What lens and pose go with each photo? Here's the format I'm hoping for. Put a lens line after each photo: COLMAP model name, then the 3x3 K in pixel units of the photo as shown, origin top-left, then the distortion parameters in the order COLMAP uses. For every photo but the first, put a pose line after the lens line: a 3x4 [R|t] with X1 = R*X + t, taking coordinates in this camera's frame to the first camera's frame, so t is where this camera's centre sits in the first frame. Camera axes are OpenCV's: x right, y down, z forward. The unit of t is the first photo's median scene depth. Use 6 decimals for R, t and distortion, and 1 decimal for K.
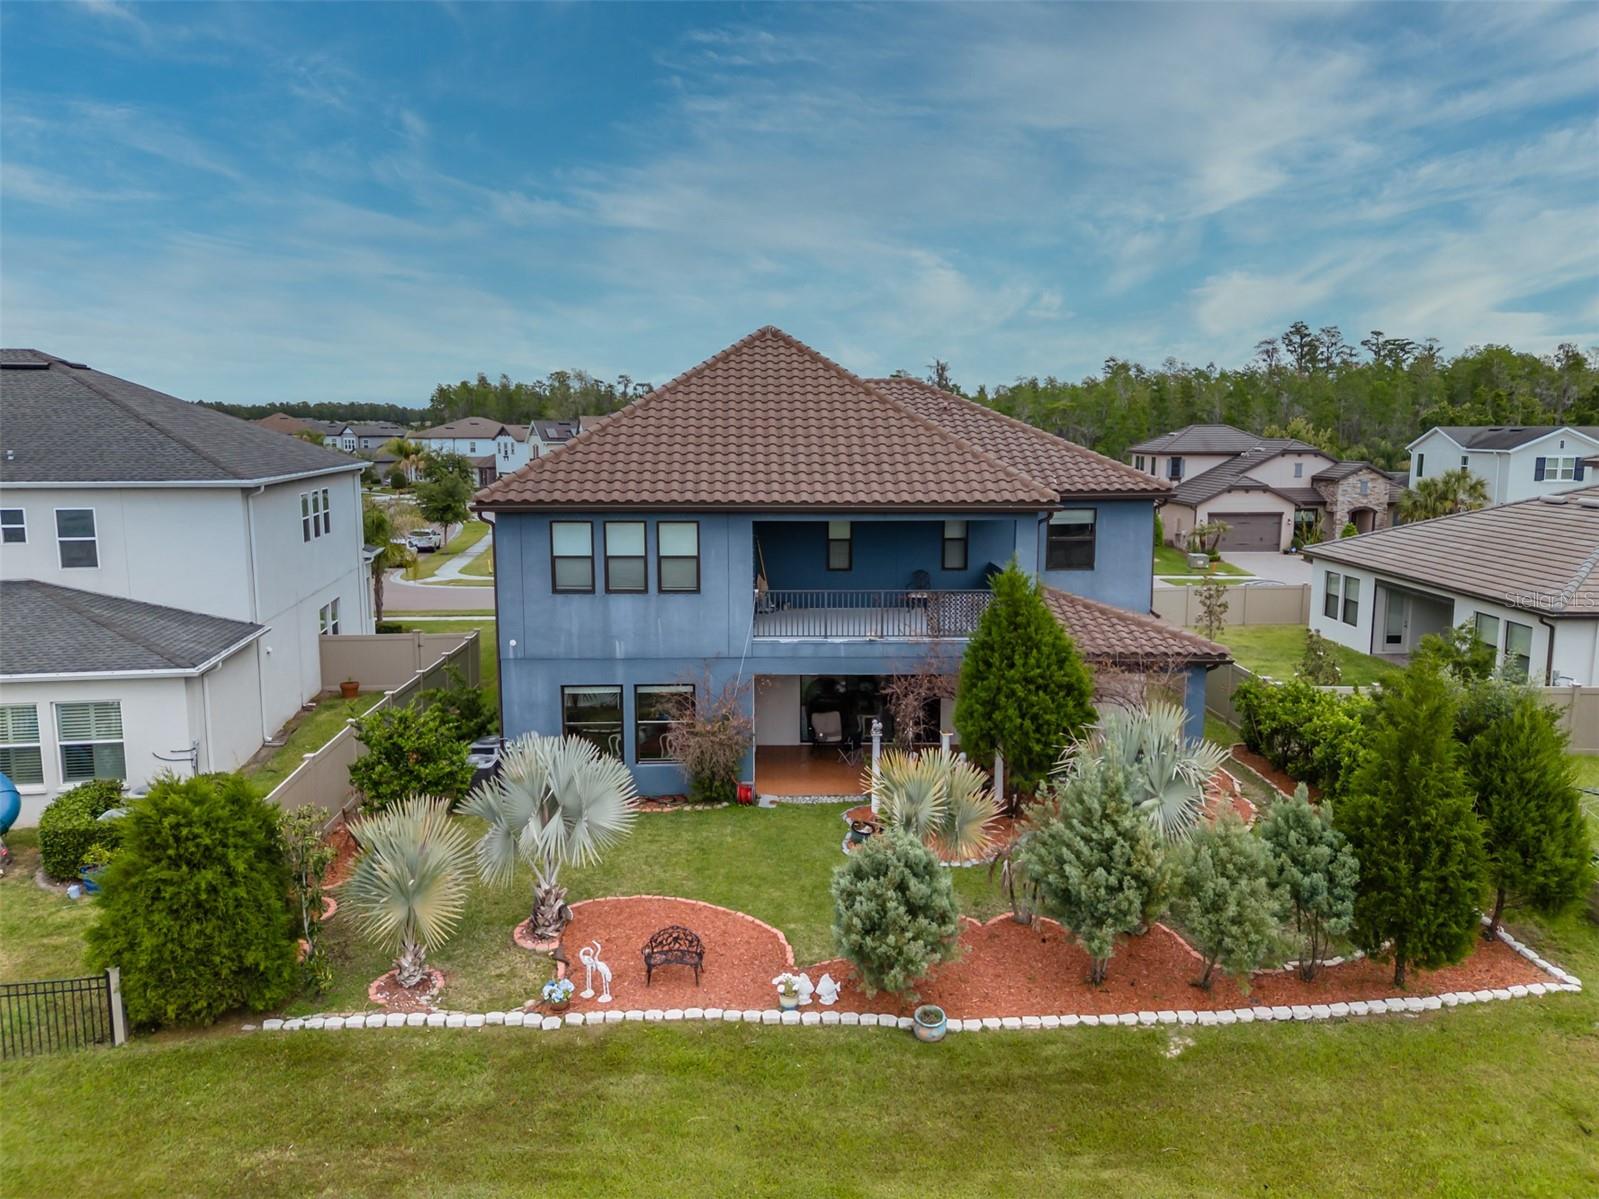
lens RADIAL K [[1164.1, 0, 799.5], [0, 1164.1, 599.5], [0, 0, 1]] dist [0.088456, -0.096531]
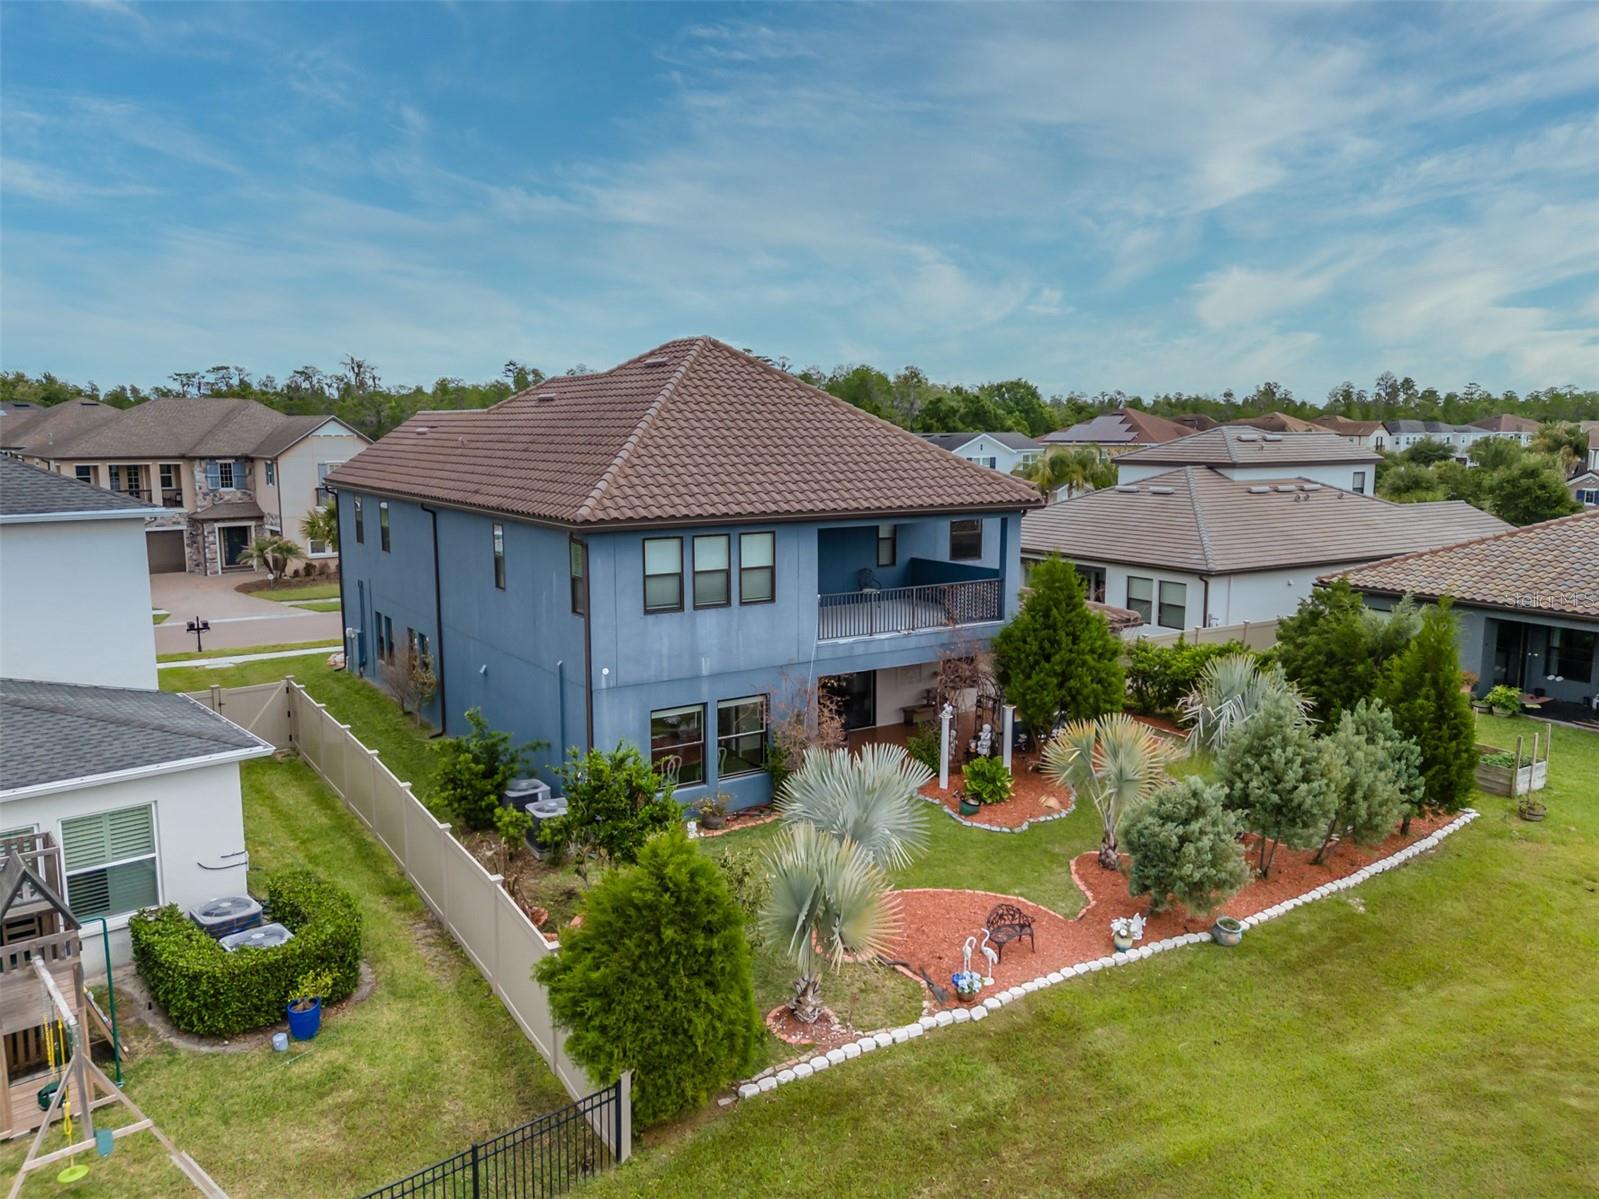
lens RADIAL K [[1164.1, 0, 799.5], [0, 1164.1, 599.5], [0, 0, 1]] dist [0.088456, -0.096531]
pose [[0.847444, -0.077734, 0.525163, -0.762584], [0.078657, 0.996689, 0.020602, -0.034336], [-0.525026, 0.023849, 0.850752, 0.165998]]
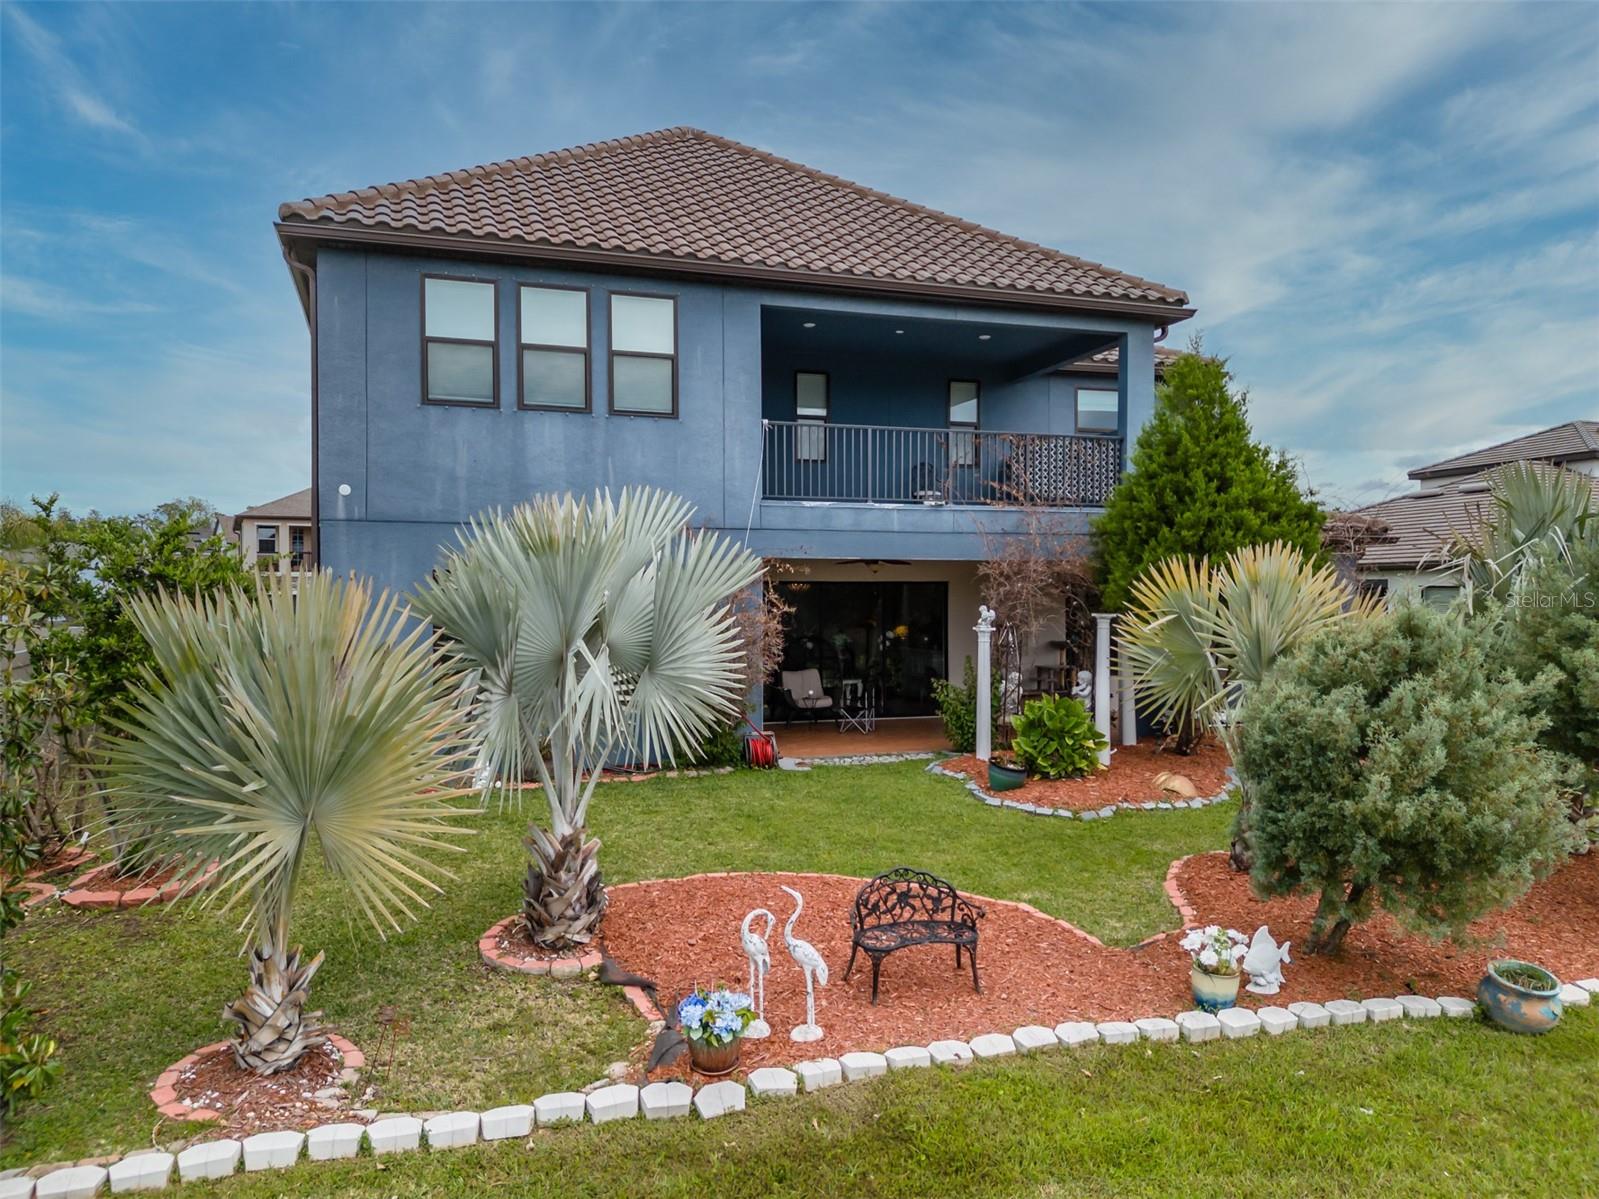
lens RADIAL K [[1172.5, 0, 803.0], [0, 1172.5, 602.7], [0, 0, 1]] dist [0.090912, -0.084681]
pose [[0.953590, -0.004172, 0.301081, -0.264938], [0.047419, 0.989508, -0.136475, 0.224805], [-0.297352, 0.144418, 0.943782, 0.535347]]
